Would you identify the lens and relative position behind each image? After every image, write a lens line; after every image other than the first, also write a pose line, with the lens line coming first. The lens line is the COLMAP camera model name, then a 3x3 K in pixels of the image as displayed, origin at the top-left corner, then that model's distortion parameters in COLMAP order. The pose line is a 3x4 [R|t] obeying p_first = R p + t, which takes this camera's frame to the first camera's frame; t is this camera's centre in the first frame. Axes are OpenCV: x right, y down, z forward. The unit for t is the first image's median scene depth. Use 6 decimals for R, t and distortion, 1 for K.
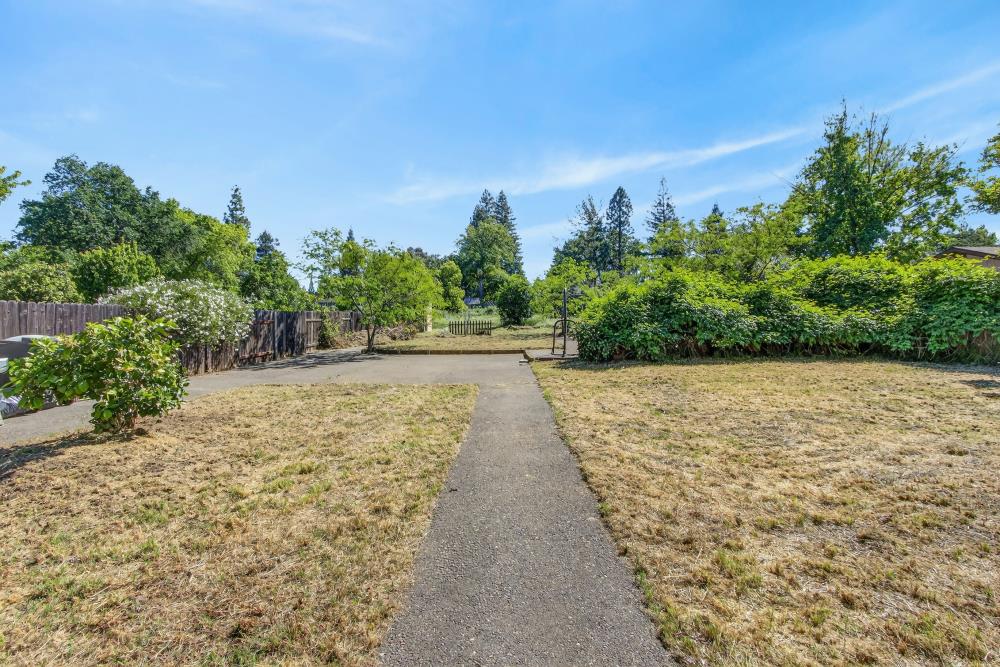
lens RADIAL K [[453.2, 0, 501.4], [0, 453.2, 329.7], [0, 0, 1]] dist [0.008929, 0.001406]
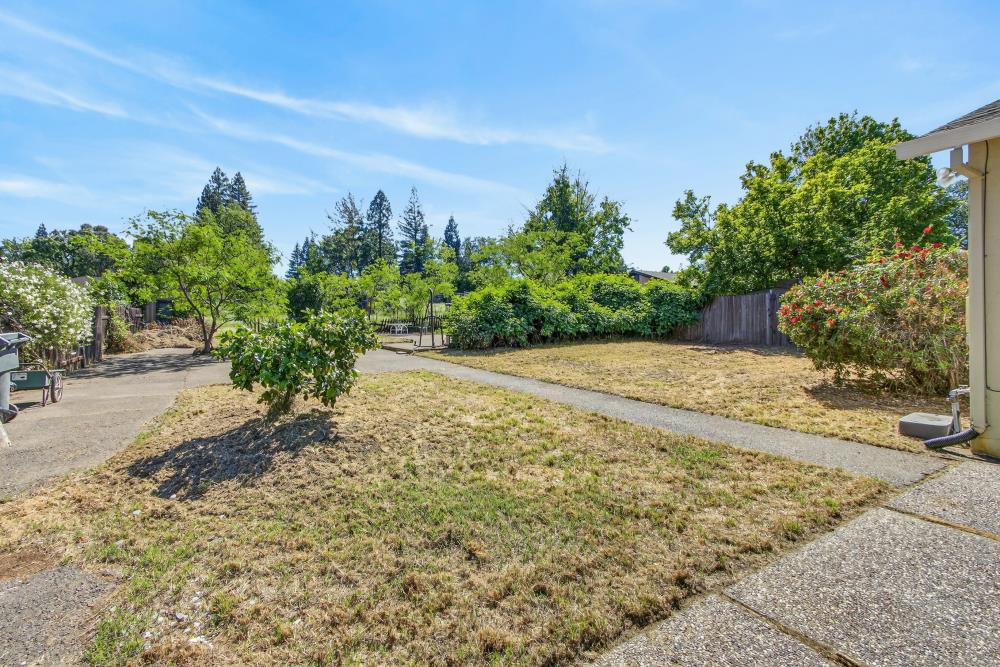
lens RADIAL K [[453.2, 0, 494.6], [0, 453.2, 328.0], [0, 0, 1]] dist [0.008929, 0.001406]
pose [[0.843390, -0.014366, 0.537110, -0.166250], [0.015508, 0.999877, 0.002392, 0.003818], [-0.537079, 0.006312, 0.843509, -0.027952]]
